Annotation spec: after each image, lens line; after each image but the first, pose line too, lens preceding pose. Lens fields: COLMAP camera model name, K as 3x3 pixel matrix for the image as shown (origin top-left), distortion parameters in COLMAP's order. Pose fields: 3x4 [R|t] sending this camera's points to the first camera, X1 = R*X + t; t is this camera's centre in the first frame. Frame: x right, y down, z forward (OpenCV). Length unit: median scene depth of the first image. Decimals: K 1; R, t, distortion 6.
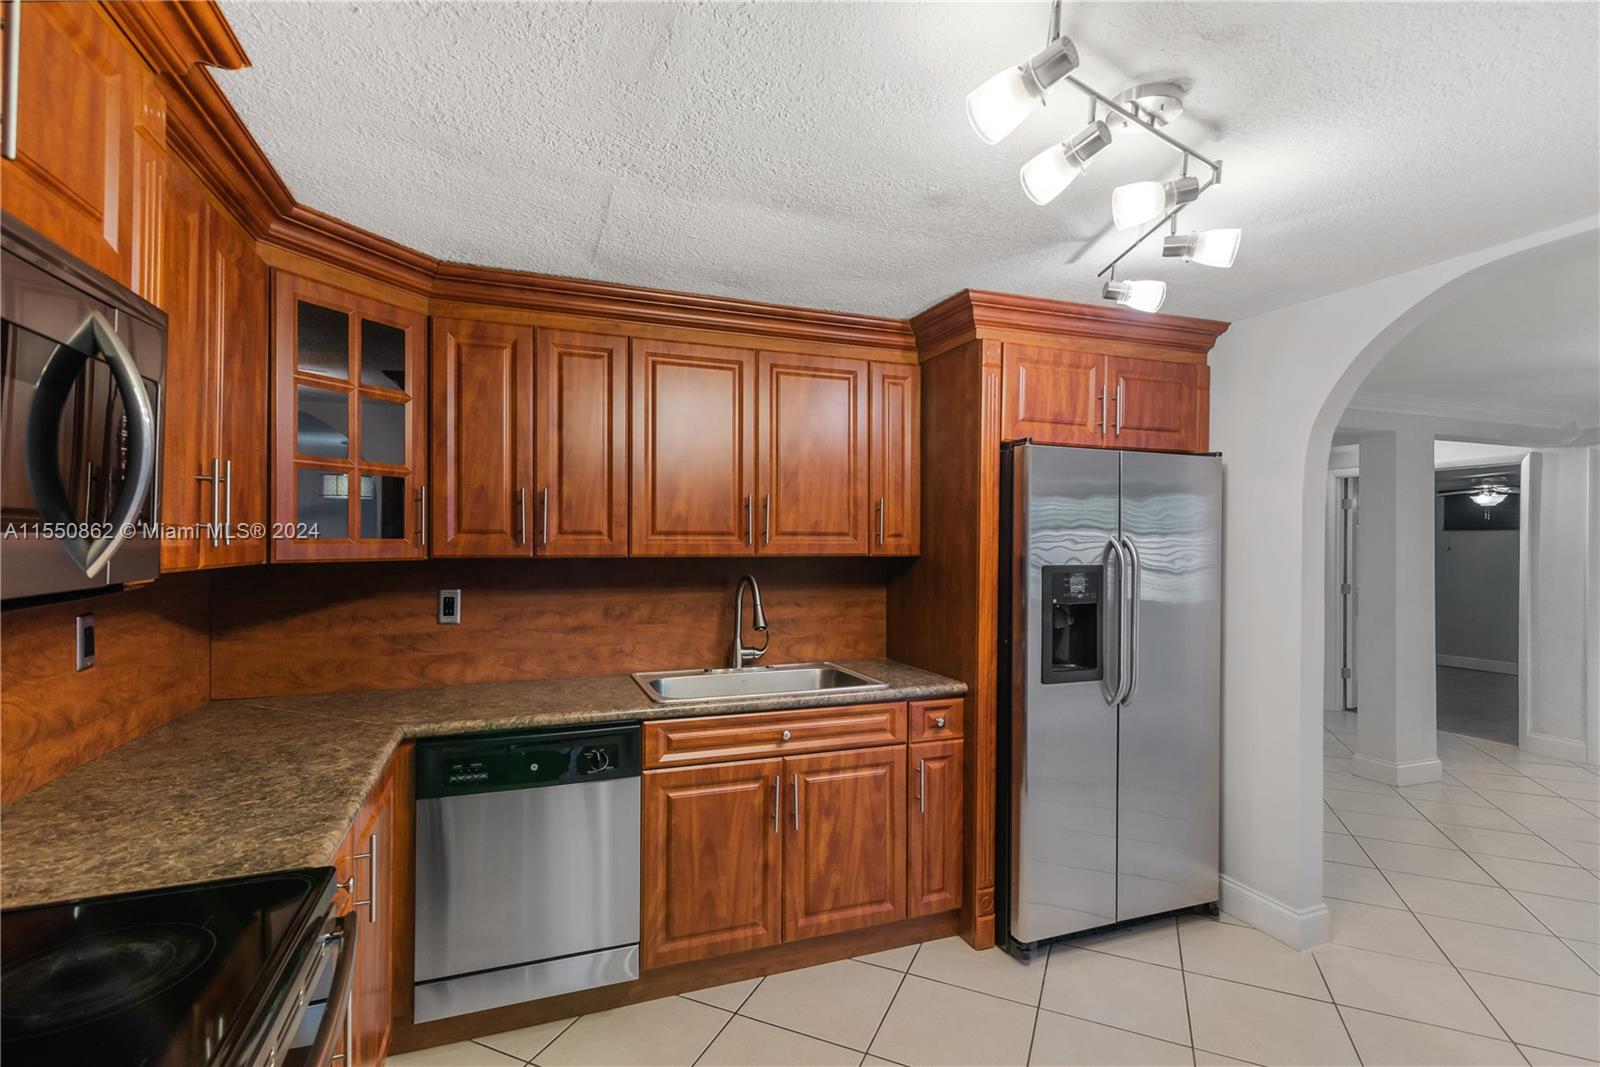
lens RADIAL K [[743.2, 0, 801.0], [0, 743.2, 548.3], [0, 0, 1]] dist [0.001241, 0.000033]
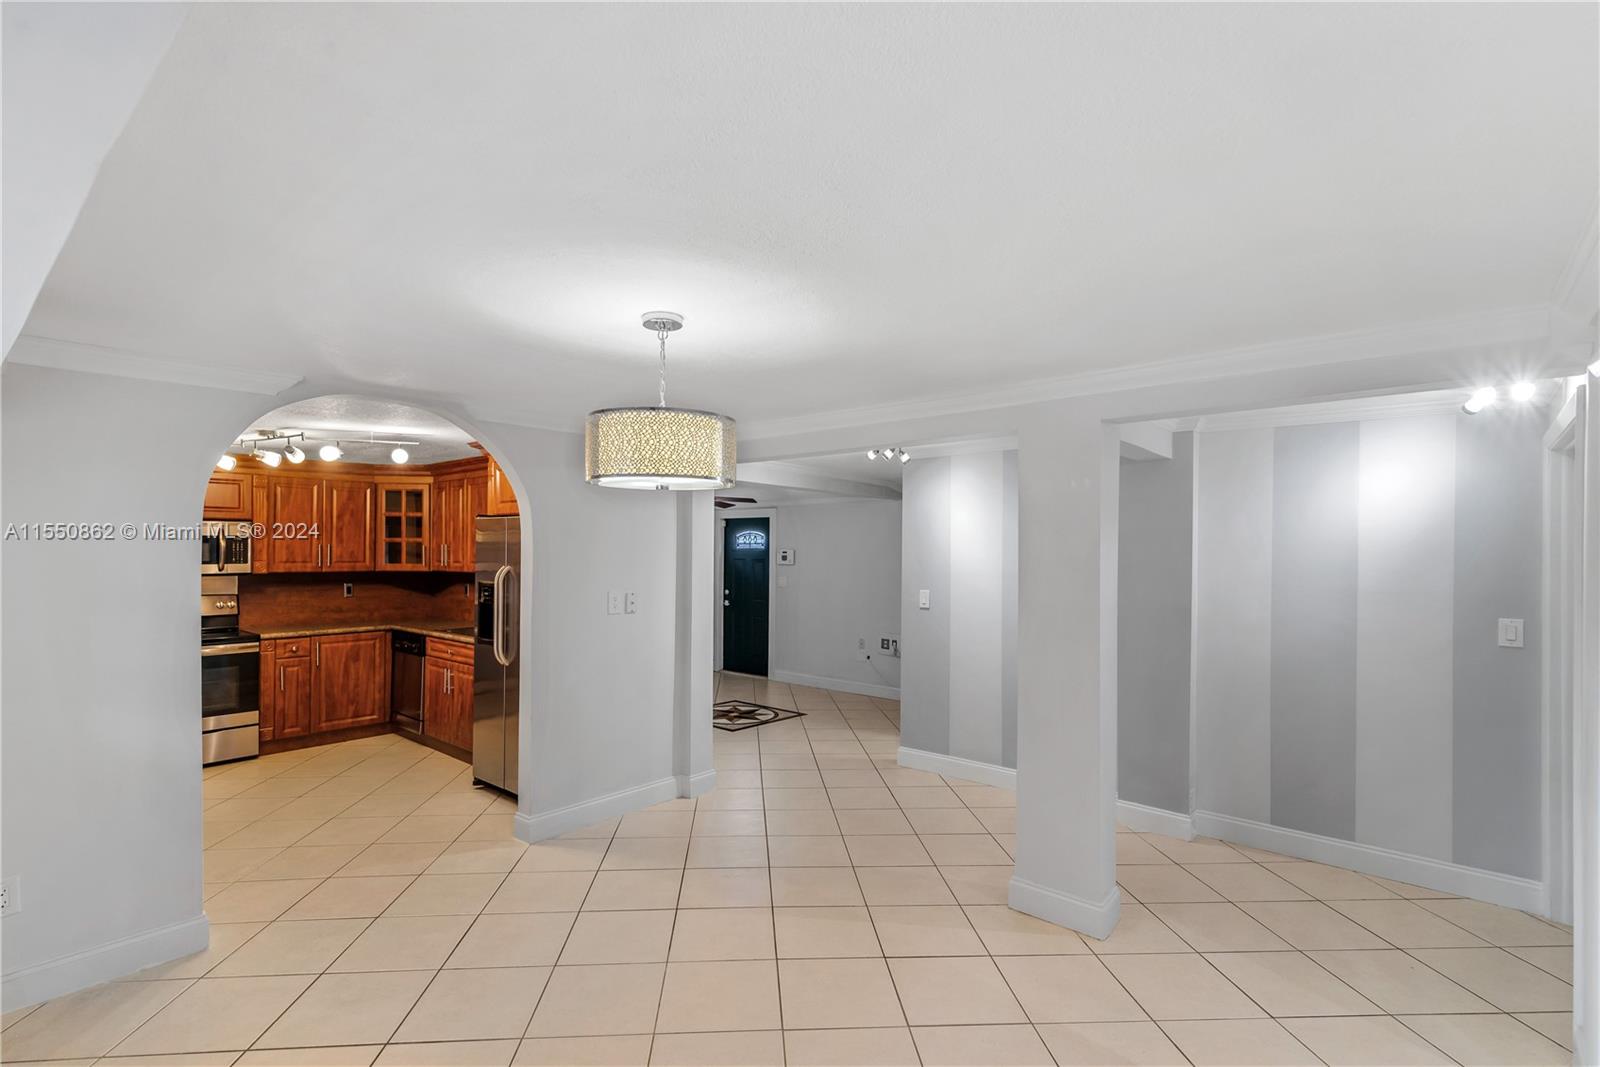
lens RADIAL K [[770.5, 0, 802.9], [0, 770.5, 566.5], [0, 0, 1]] dist [0.003023, 0.000109]
pose [[0.466264, 0.021315, -0.884389, 3.036956], [-0.011428, 0.999771, 0.018071, -0.079924], [0.884572, 0.001681, 0.466401, 1.003819]]
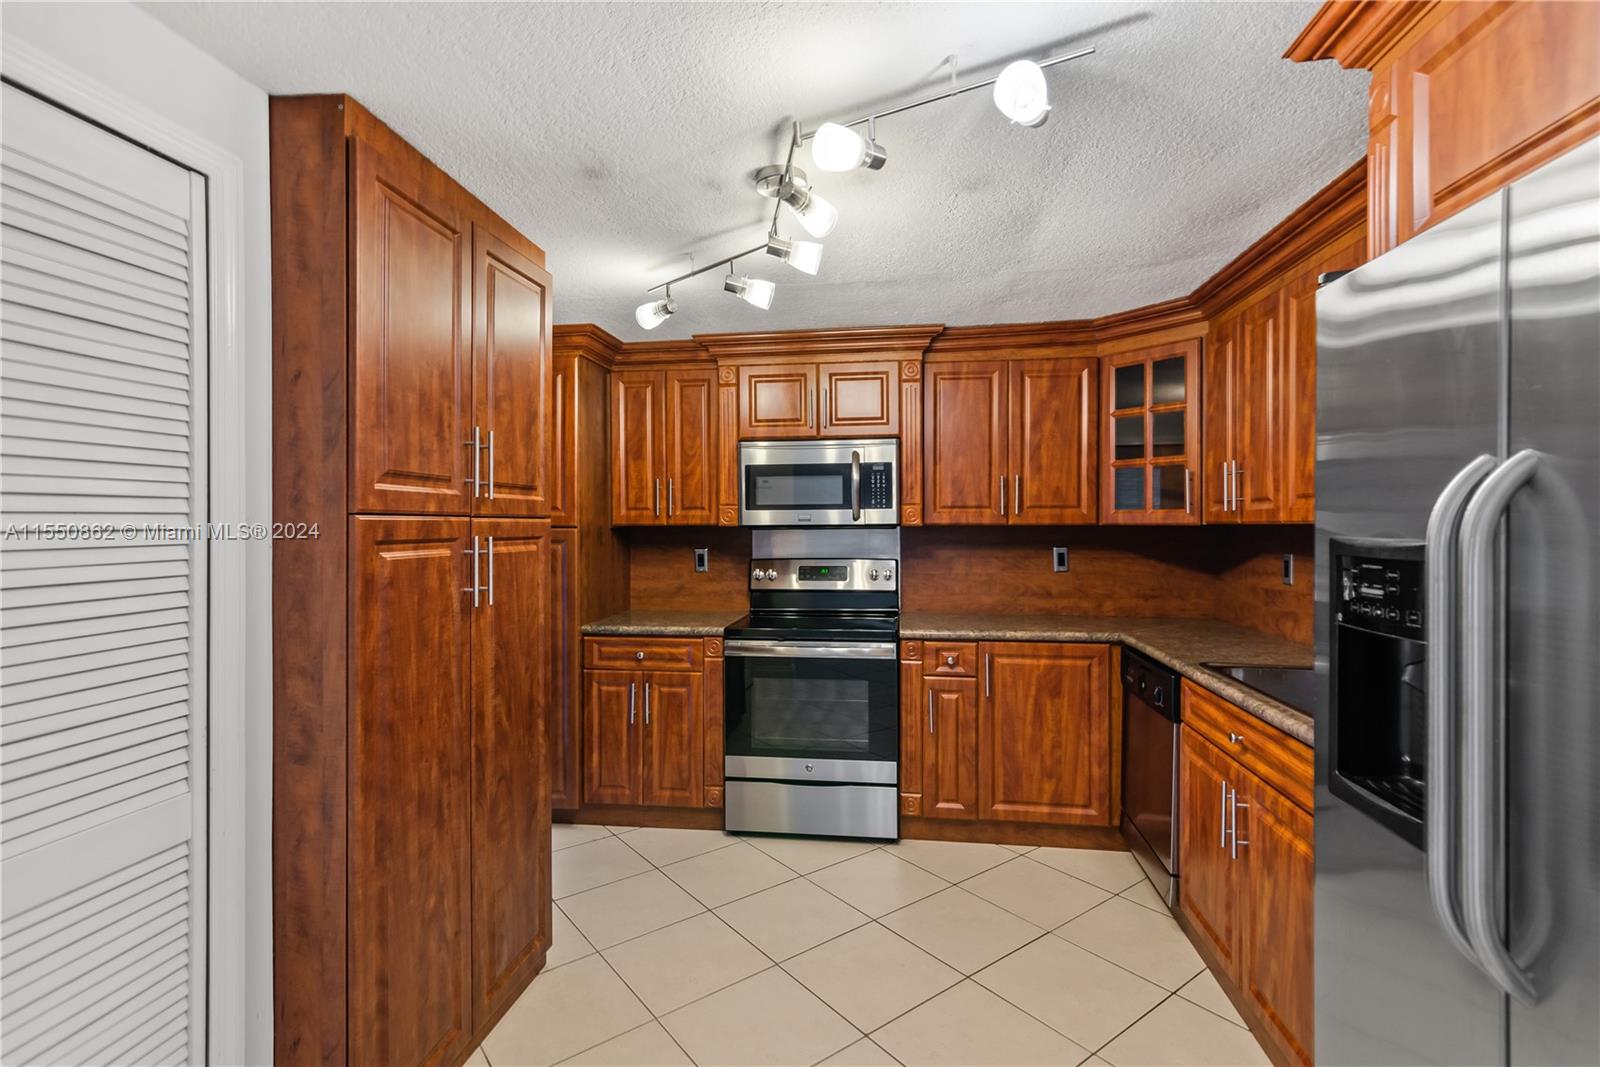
lens RADIAL K [[742.1, 0, 809.7], [0, 742.1, 507.9], [0, 0, 1]] dist [0.002251, -0.000213]
pose [[-0.482407, -0.017836, -0.875766, 1.076378], [-0.006413, 0.999838, -0.016830, 0.013277], [0.875924, -0.002503, -0.482443, 1.158994]]
